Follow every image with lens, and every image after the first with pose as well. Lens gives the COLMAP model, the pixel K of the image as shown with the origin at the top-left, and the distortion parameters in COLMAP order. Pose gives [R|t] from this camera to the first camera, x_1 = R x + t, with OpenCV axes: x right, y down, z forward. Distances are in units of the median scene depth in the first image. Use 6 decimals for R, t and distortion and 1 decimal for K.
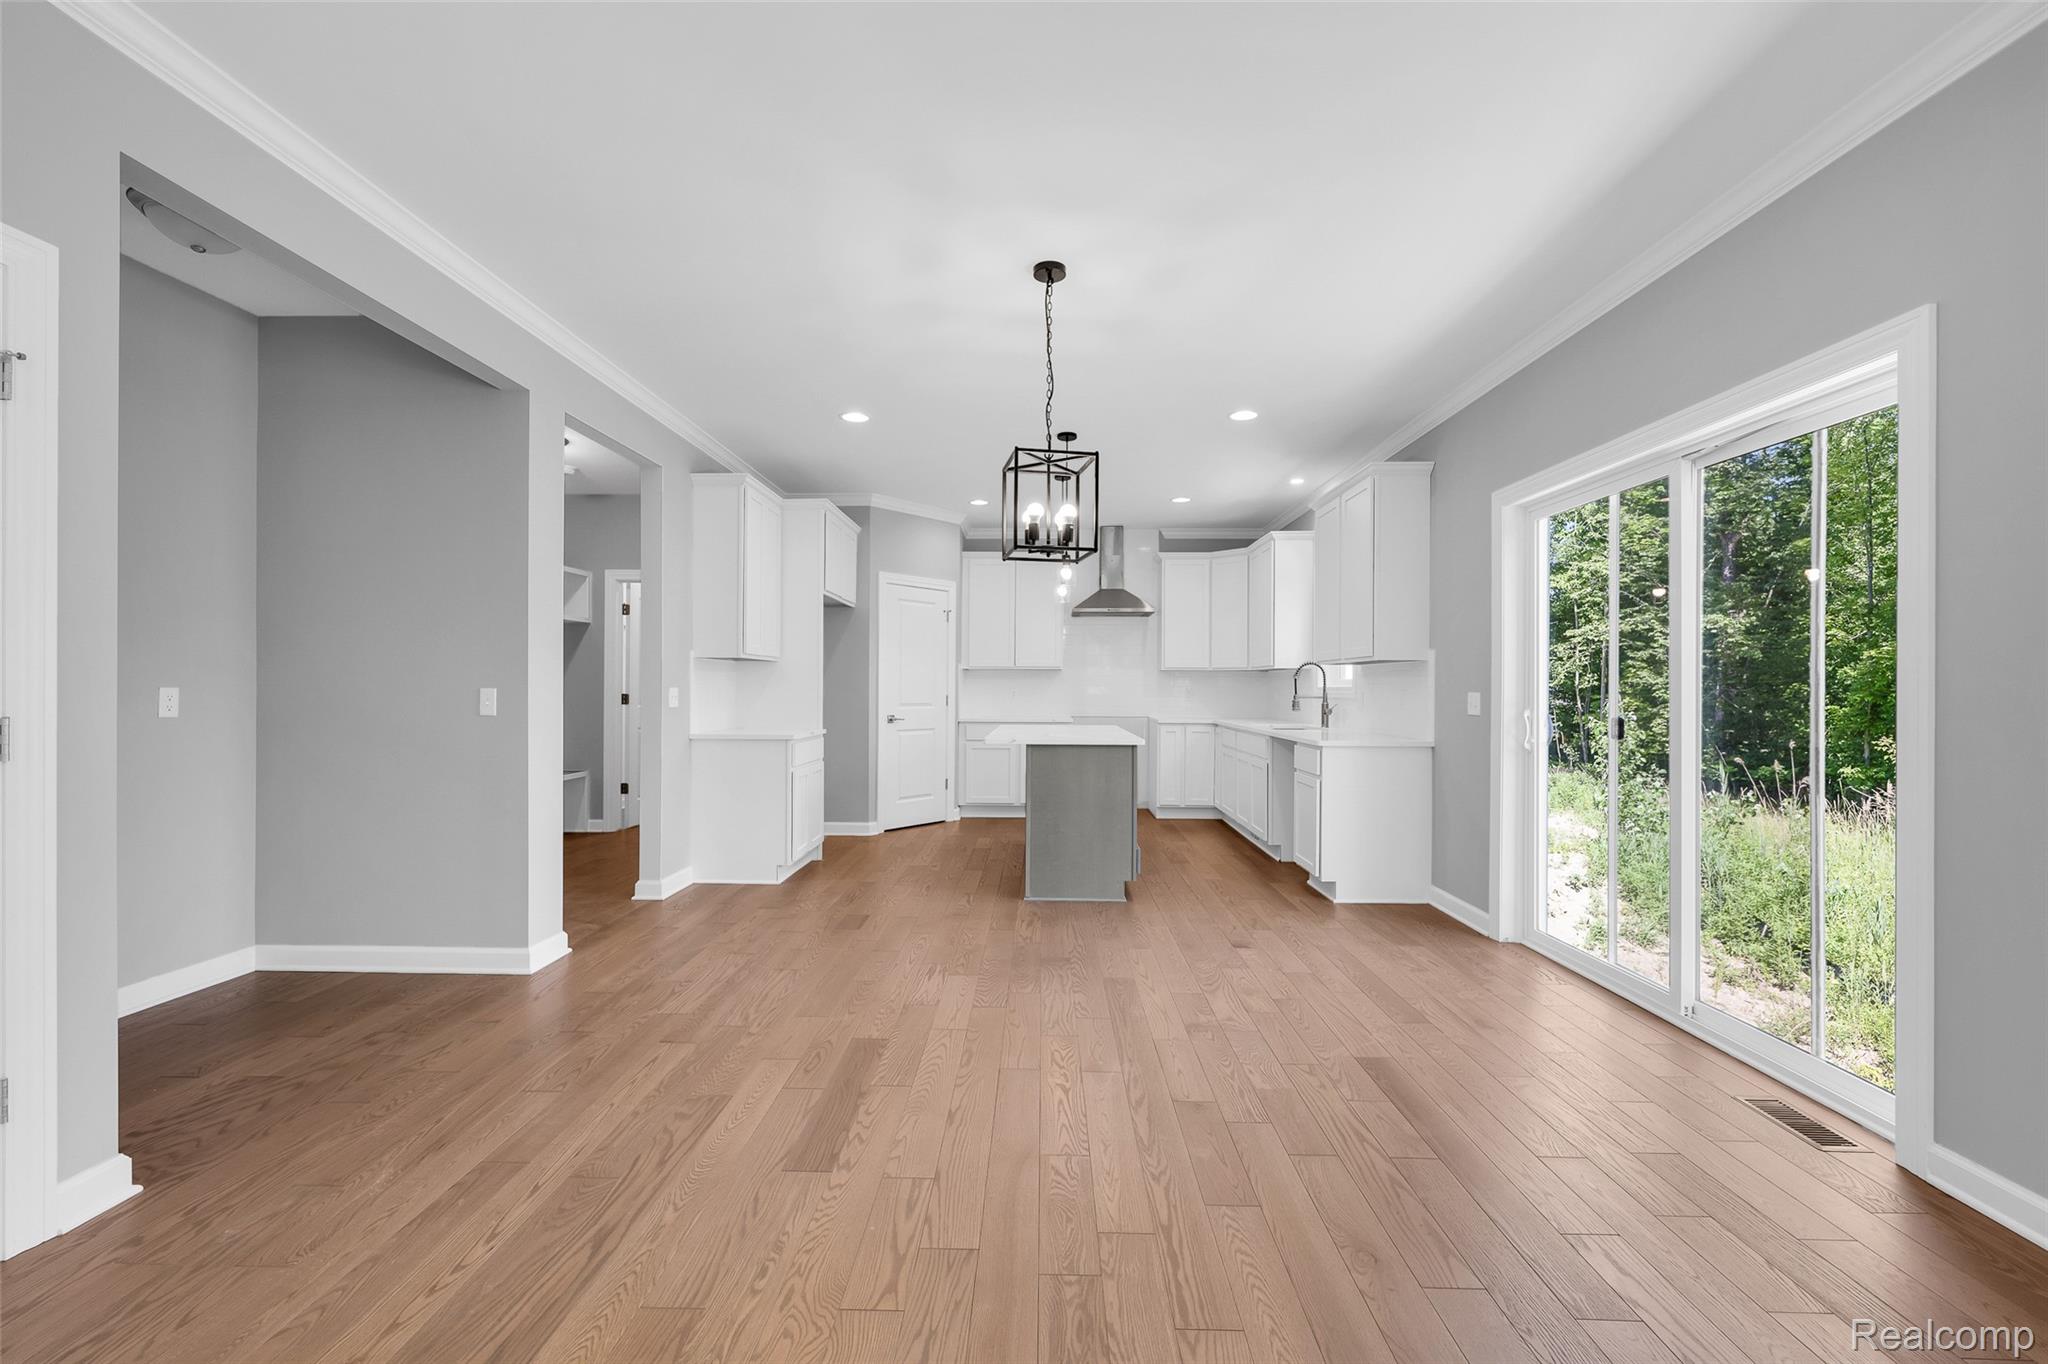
lens RADIAL K [[844.1, 0, 1014.6], [0, 844.1, 688.7], [0, 0, 1]] dist [0.002313, 0.000092]
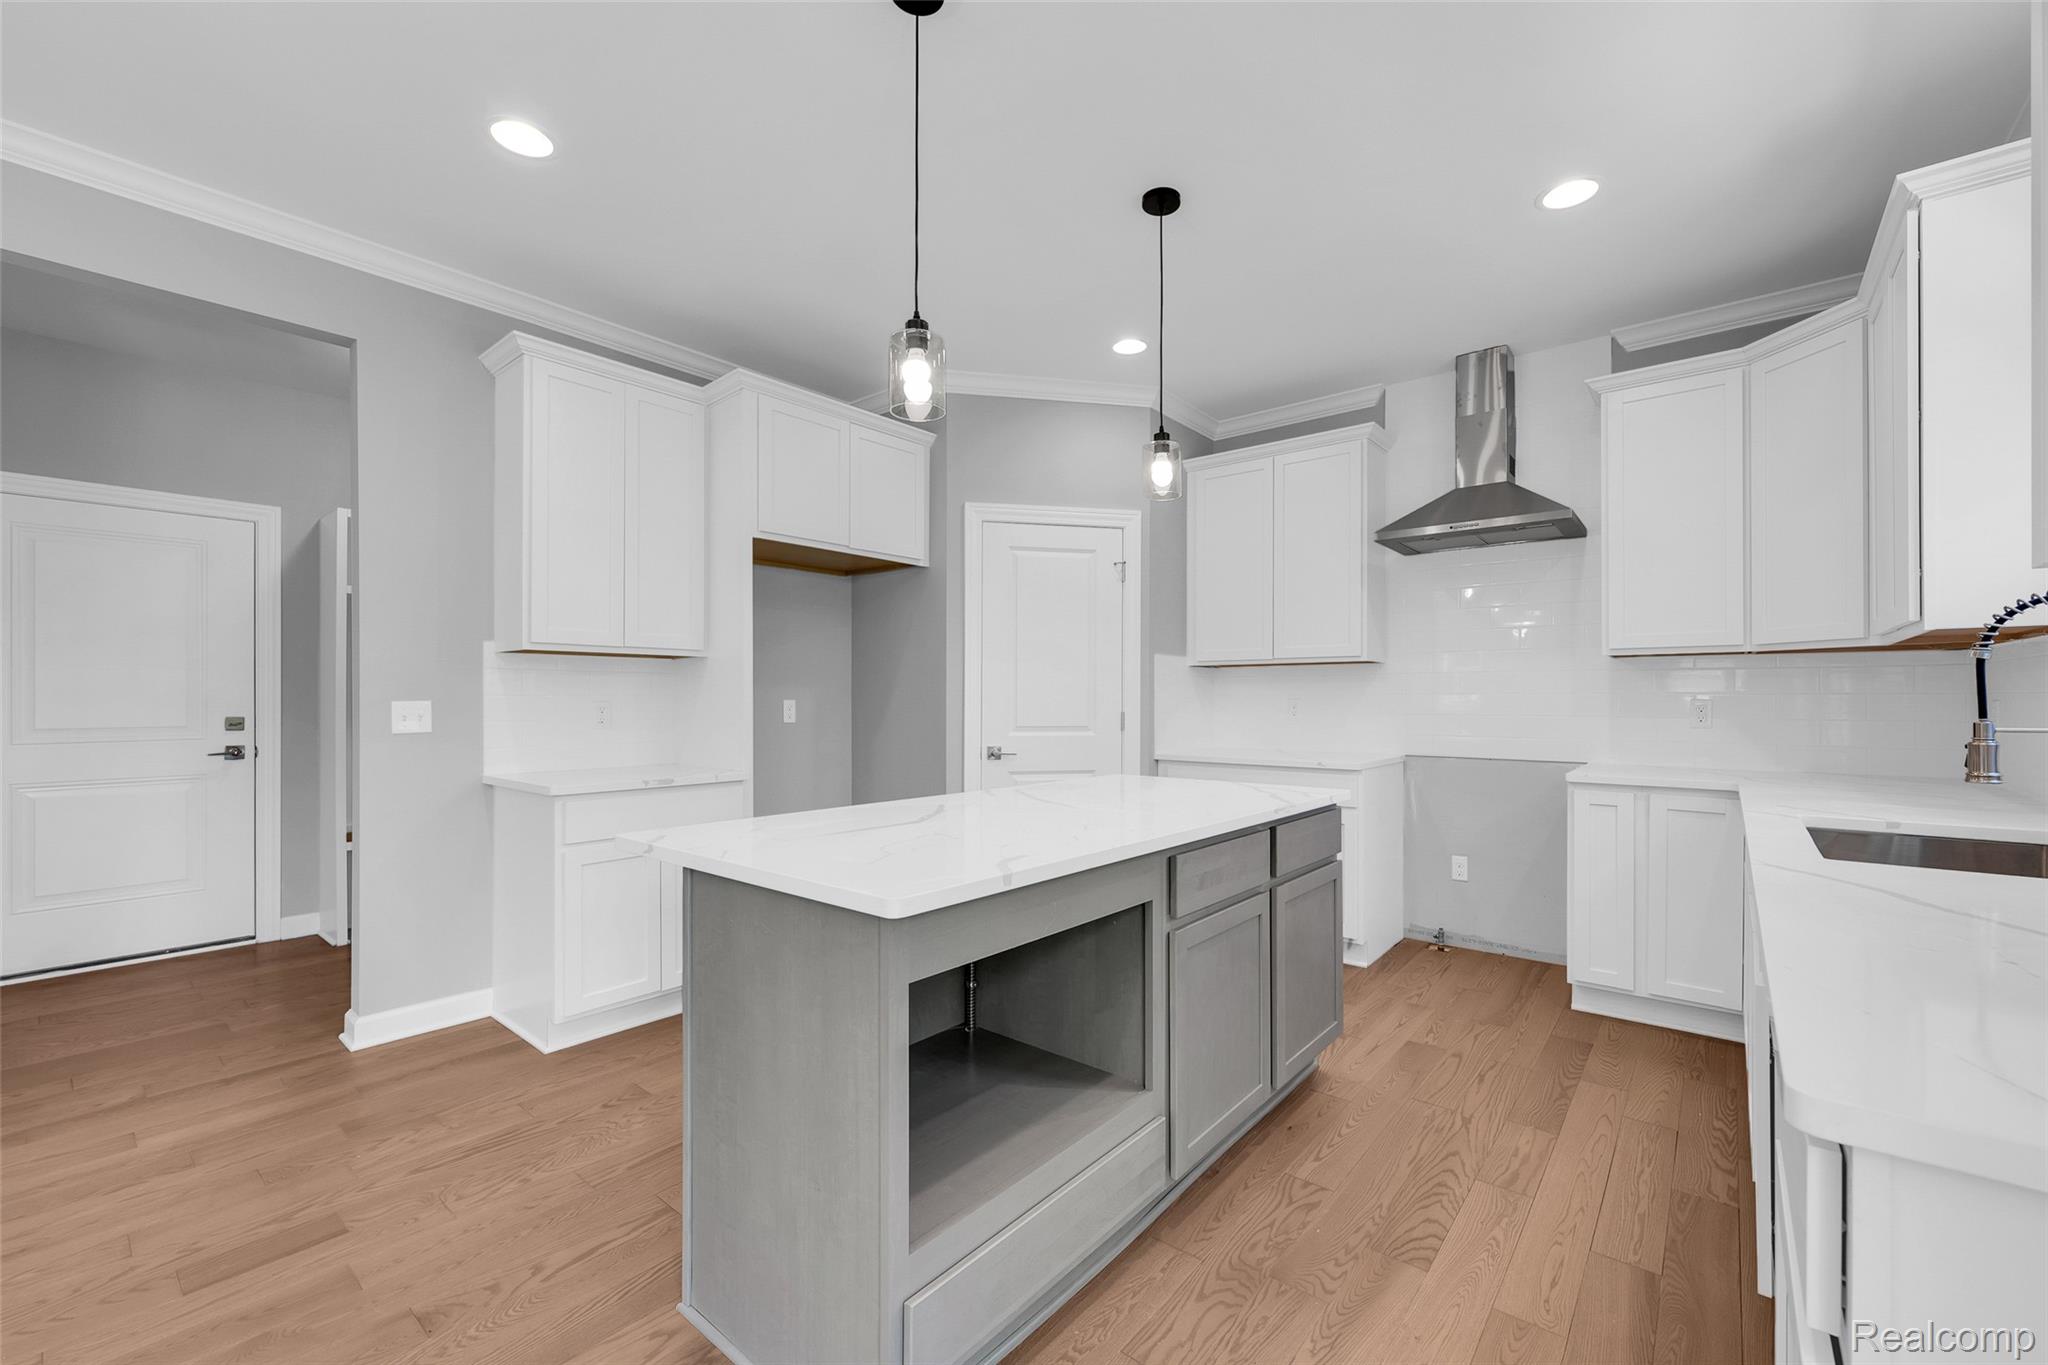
lens RADIAL K [[844.1, 0, 1030.1], [0, 844.1, 692.0], [0, 0, 1]] dist [0.002313, 0.000092]
pose [[0.793805, -0.008481, -0.608113, 0.215663], [0.004069, 0.999954, -0.008634, -0.001024], [0.608159, 0.004379, 0.793803, 0.514793]]
